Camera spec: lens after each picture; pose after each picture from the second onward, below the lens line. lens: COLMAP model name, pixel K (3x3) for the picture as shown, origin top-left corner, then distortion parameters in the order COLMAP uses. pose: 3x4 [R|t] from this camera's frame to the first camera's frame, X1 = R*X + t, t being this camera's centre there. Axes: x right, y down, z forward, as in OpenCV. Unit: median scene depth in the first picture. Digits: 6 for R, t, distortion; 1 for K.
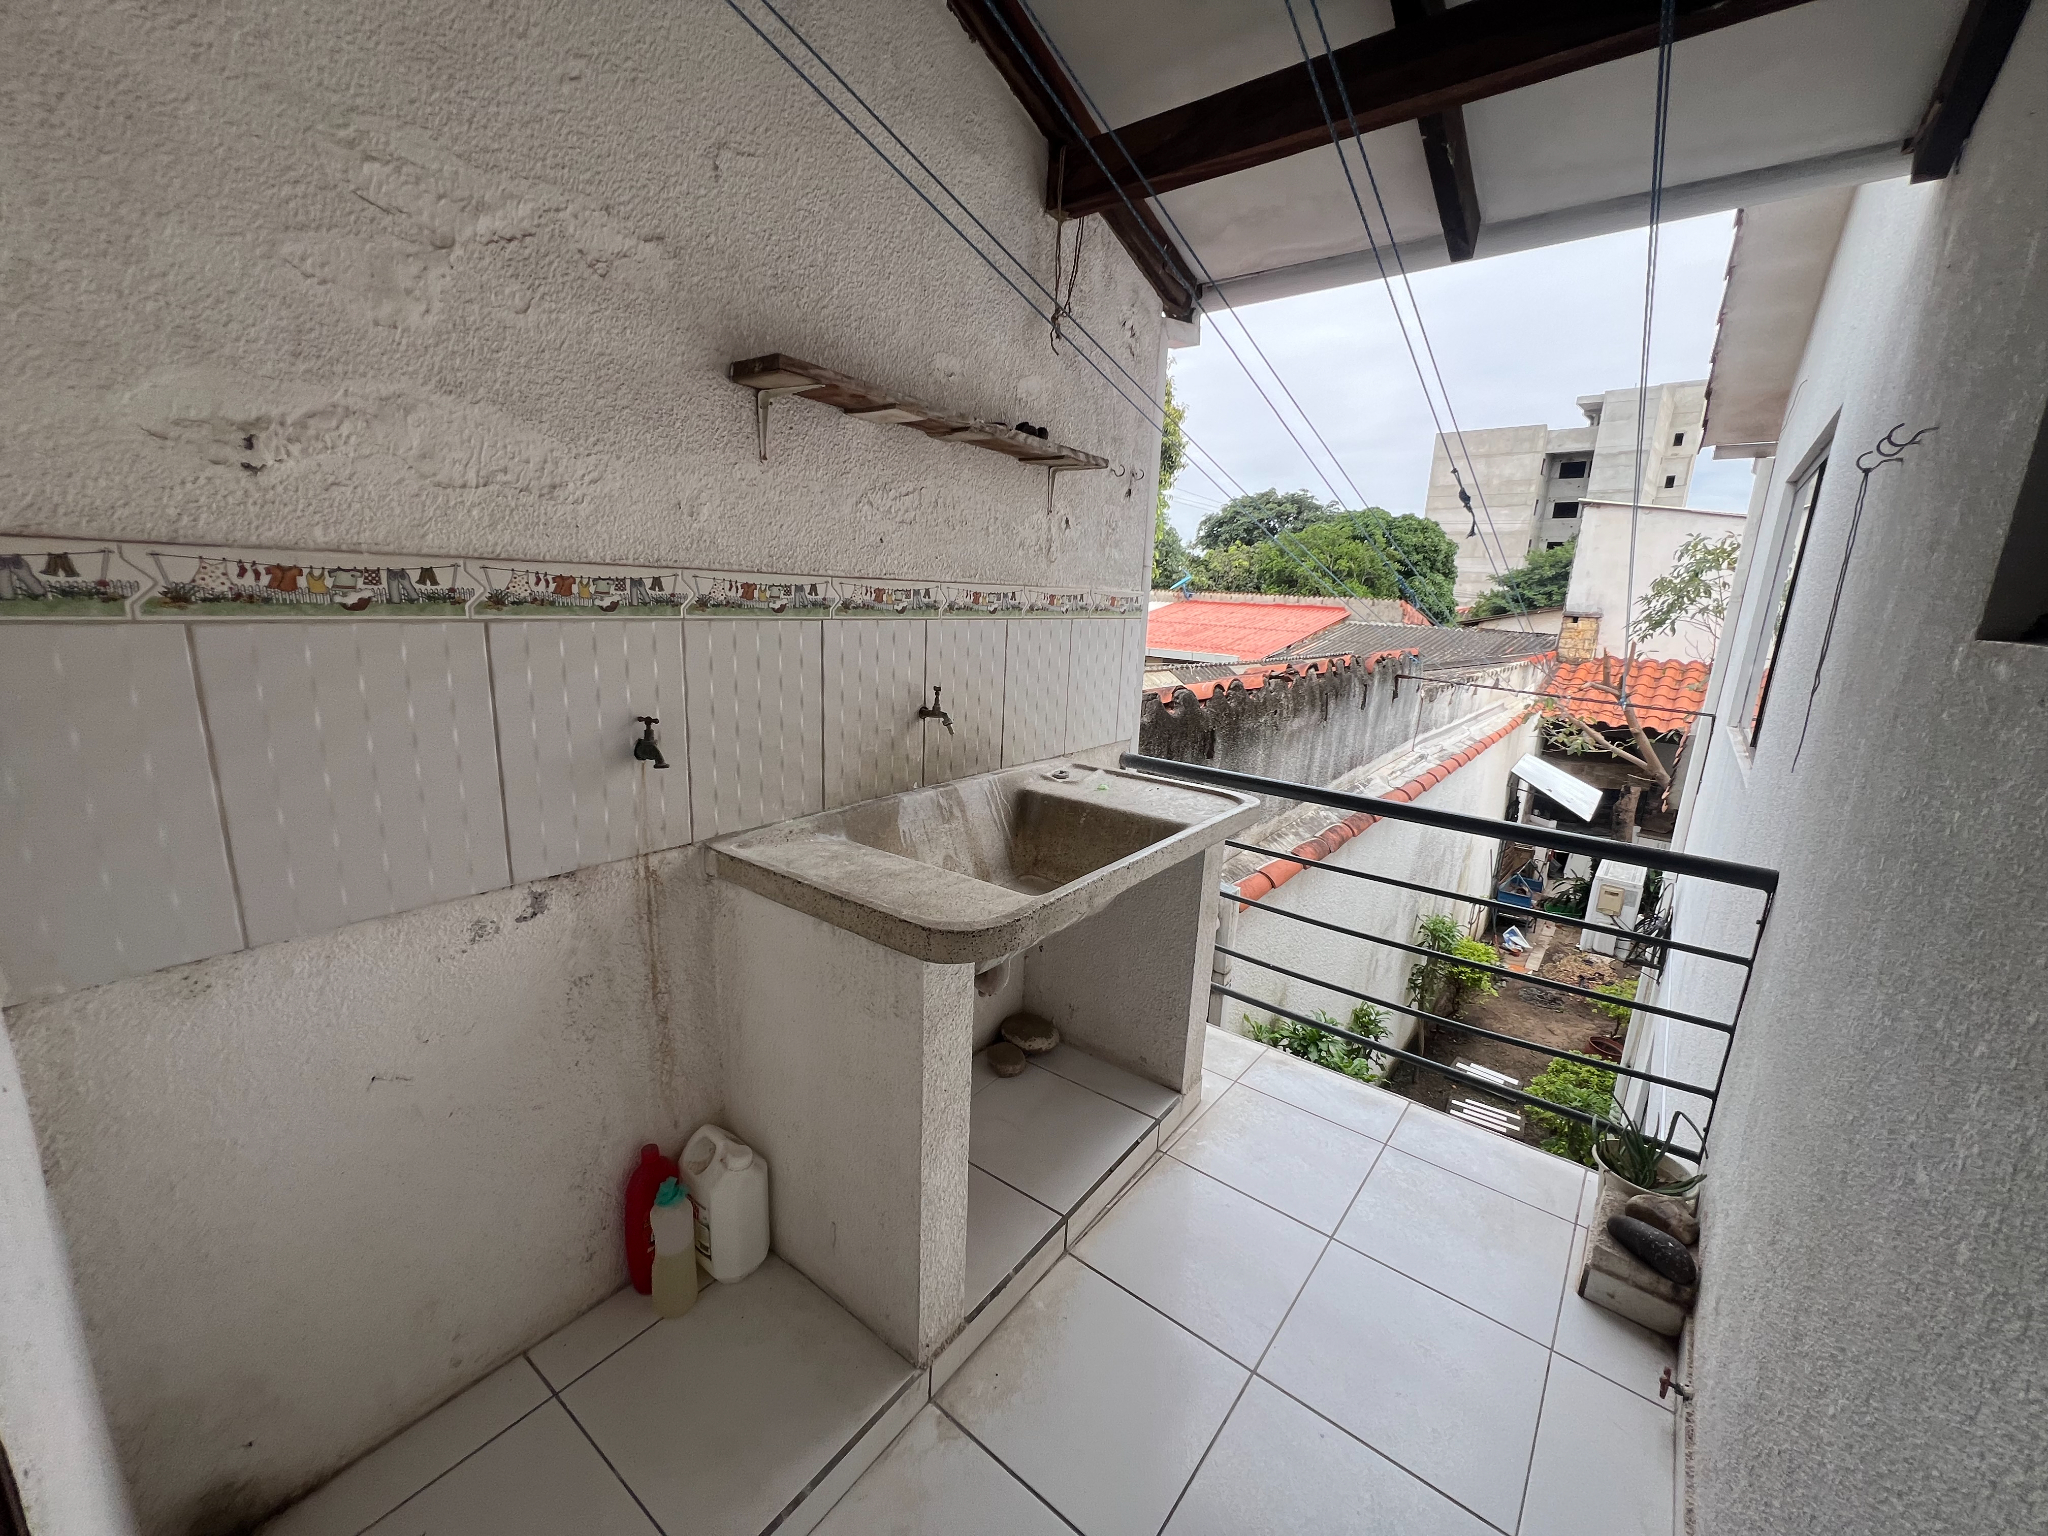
lens RADIAL K [[826.5, 0, 1024.0], [0, 826.5, 768.0], [0, 0, 1]] dist [0.000316, 0.000161]
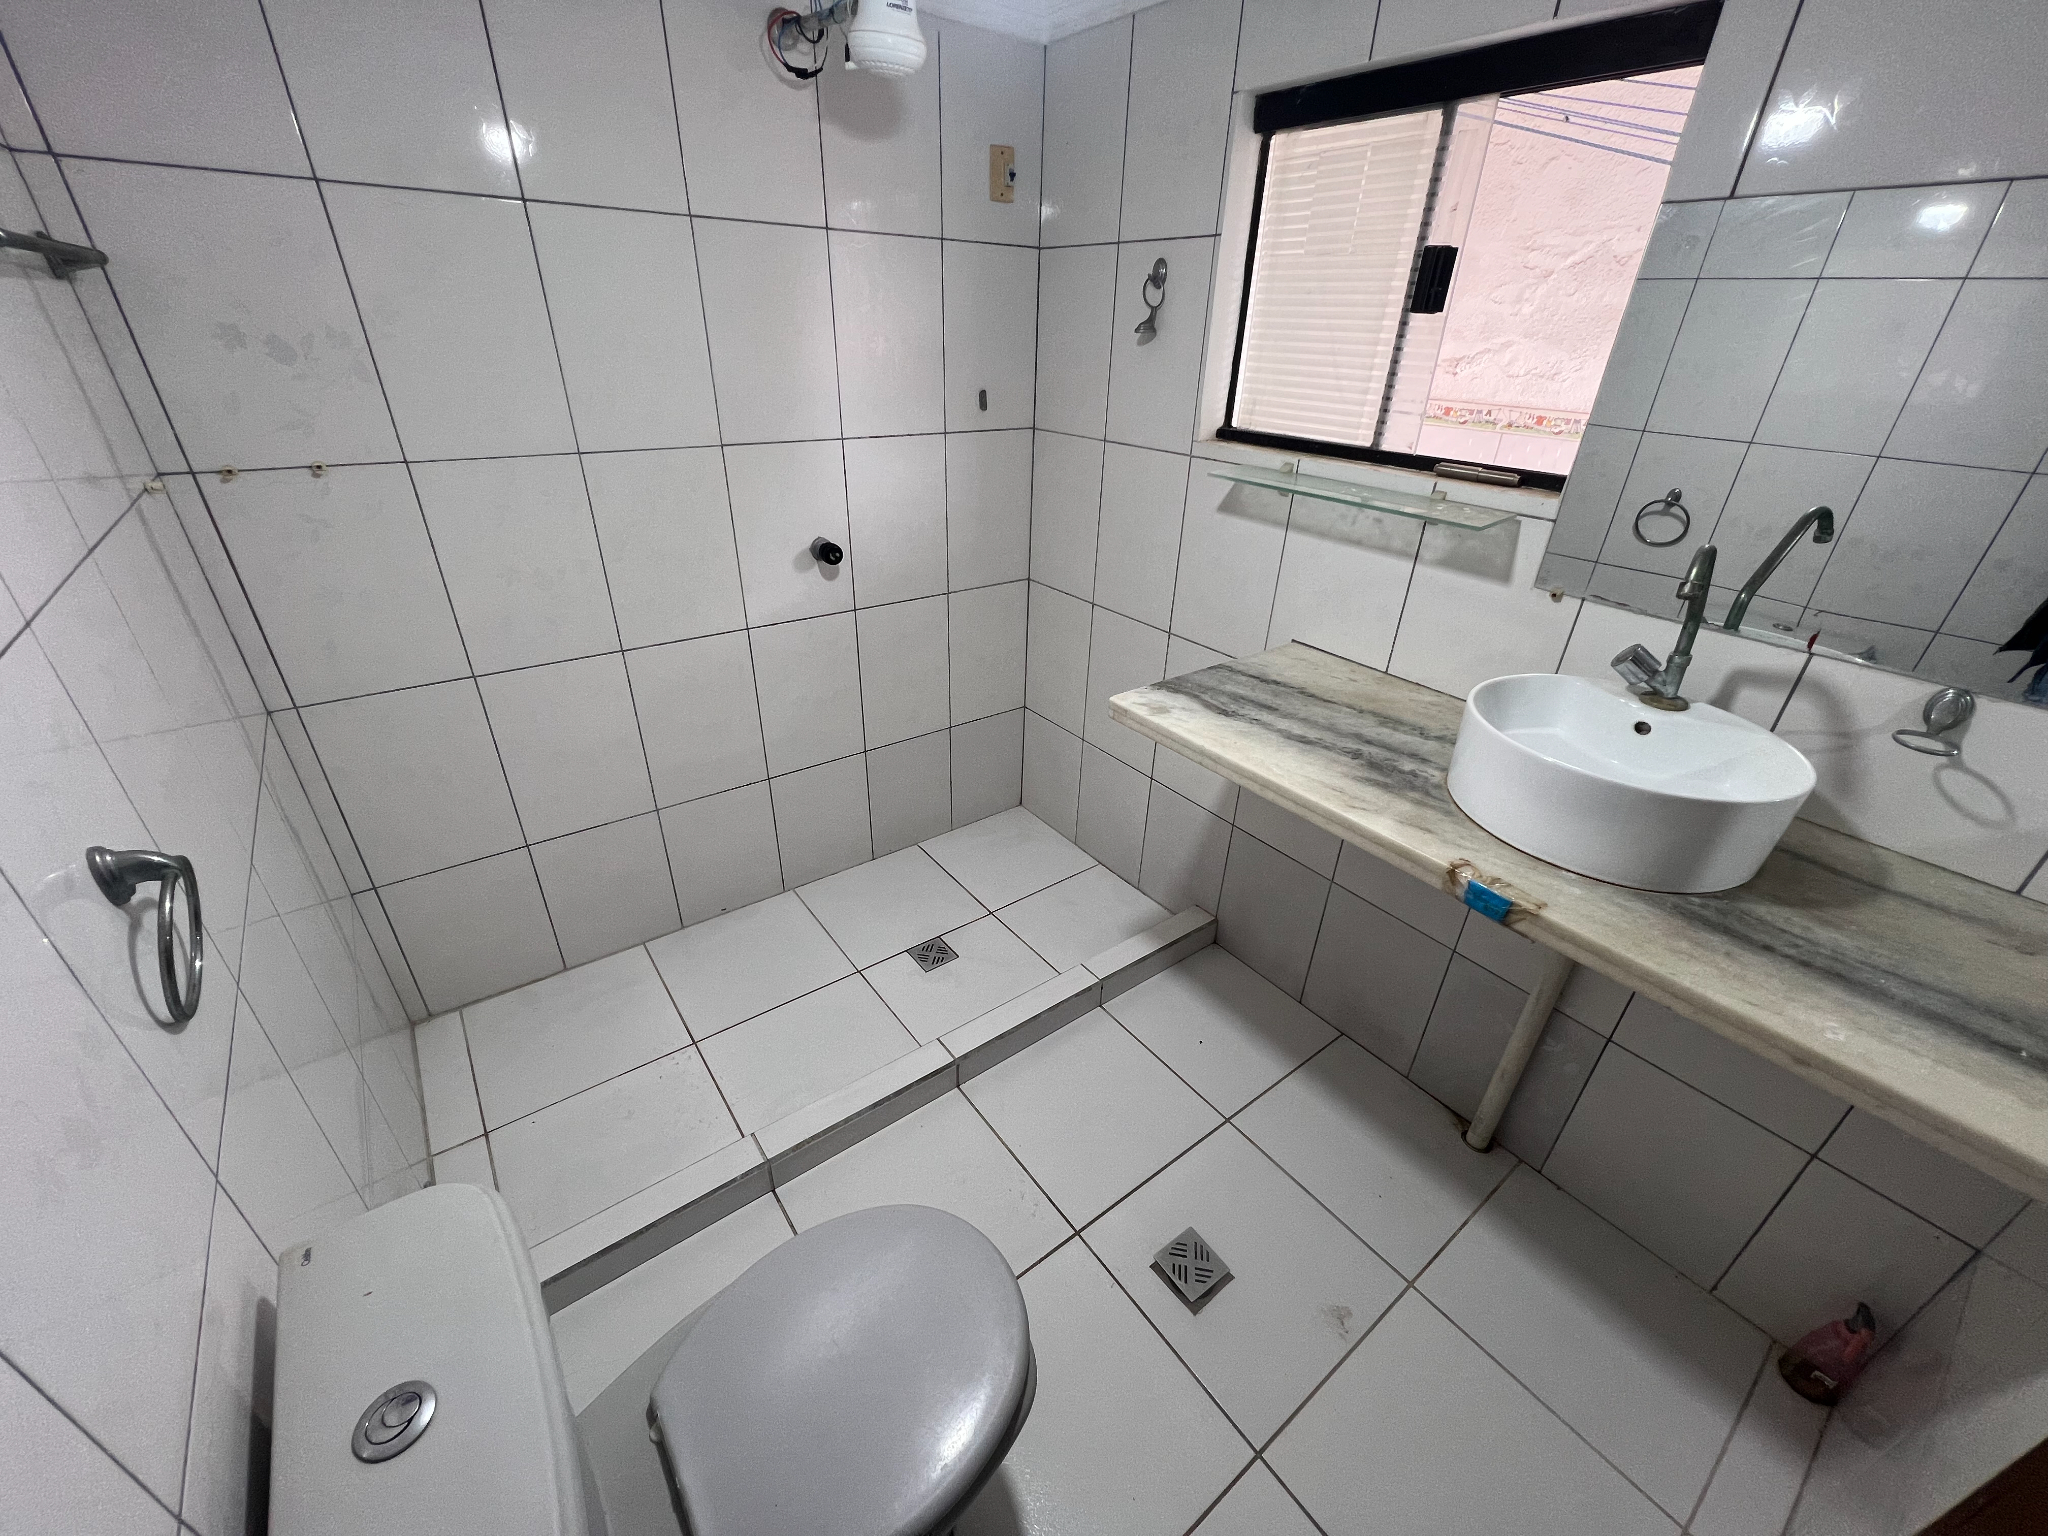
lens RADIAL K [[826.5, 0, 1024.0], [0, 826.5, 768.0], [0, 0, 1]] dist [0.000316, 0.000161]
pose [[-0.269231, 0.378225, -0.885698, 2.450288], [-0.287869, 0.846007, 0.448781, -0.033074], [0.919046, 0.375790, -0.118893, 0.384428]]
